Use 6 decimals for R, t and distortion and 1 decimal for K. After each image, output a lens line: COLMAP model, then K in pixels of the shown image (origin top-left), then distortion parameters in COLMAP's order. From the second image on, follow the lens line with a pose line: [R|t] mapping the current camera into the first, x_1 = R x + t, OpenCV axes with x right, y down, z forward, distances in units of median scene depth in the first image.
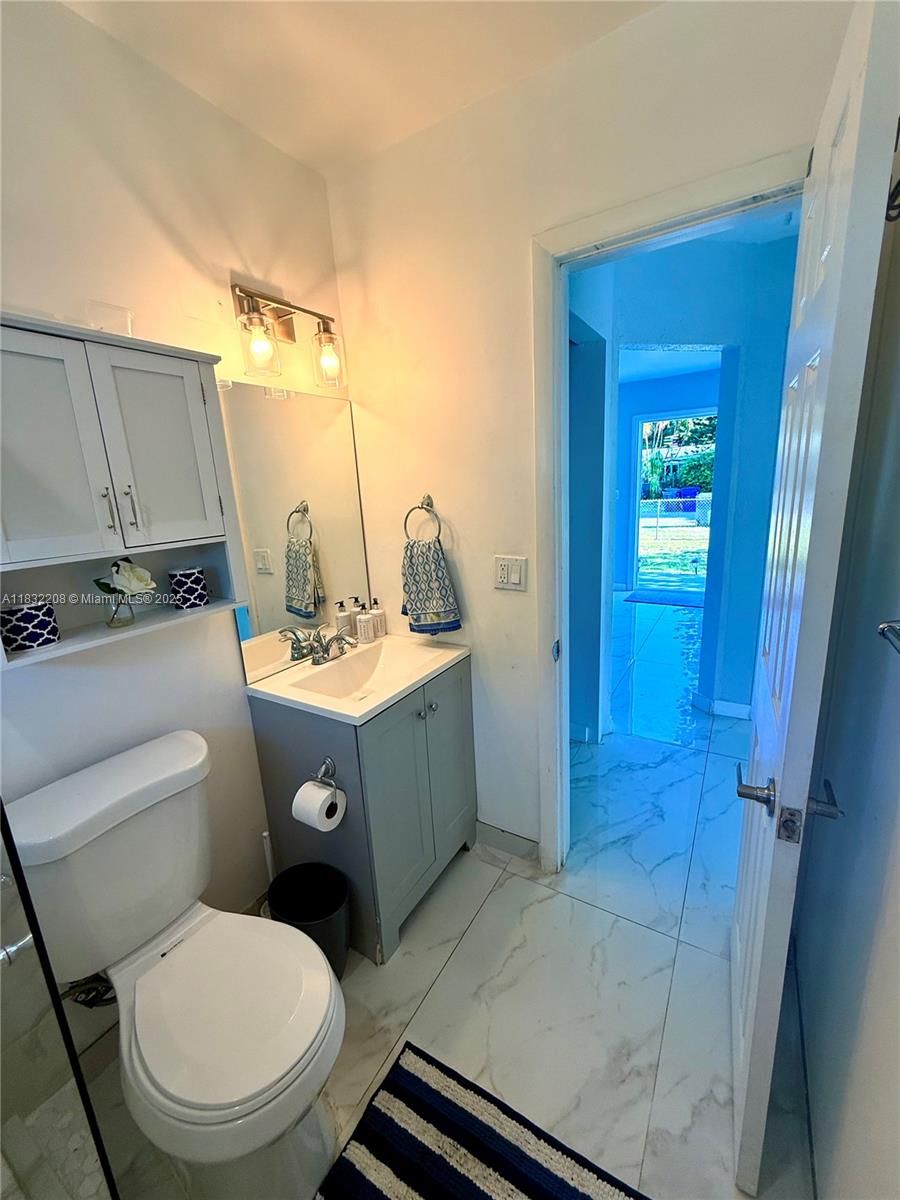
lens RADIAL K [[479.5, 0, 449.6], [0, 479.5, 596.8], [0, 0, 1]] dist [-0.000931, -0.000273]
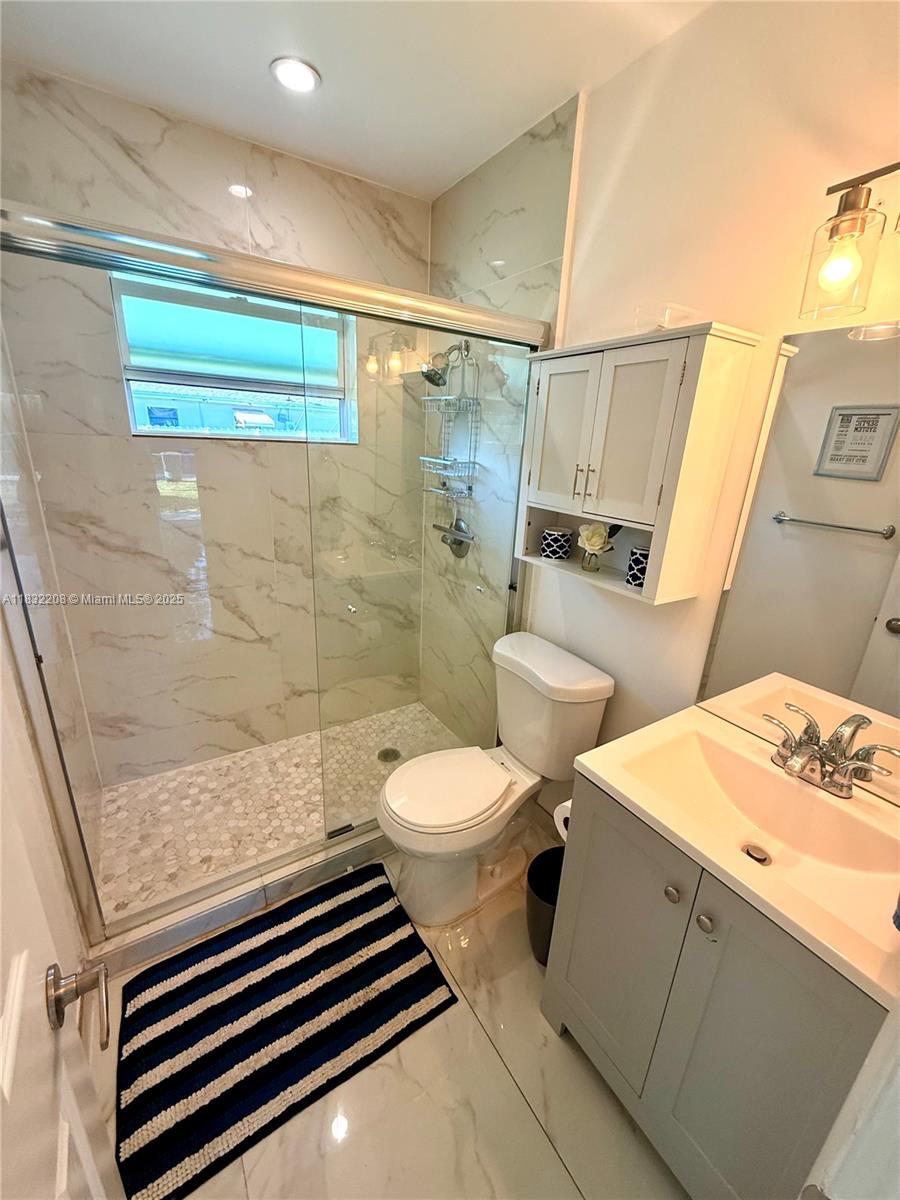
lens RADIAL K [[479.5, 0, 449.8], [0, 479.5, 597.5], [0, 0, 1]] dist [-0.000931, -0.000273]
pose [[-0.445051, 0.312095, -0.839360, 0.557396], [-0.225360, 0.868105, 0.442275, -0.336377], [0.866685, 0.385993, -0.316017, 1.011476]]
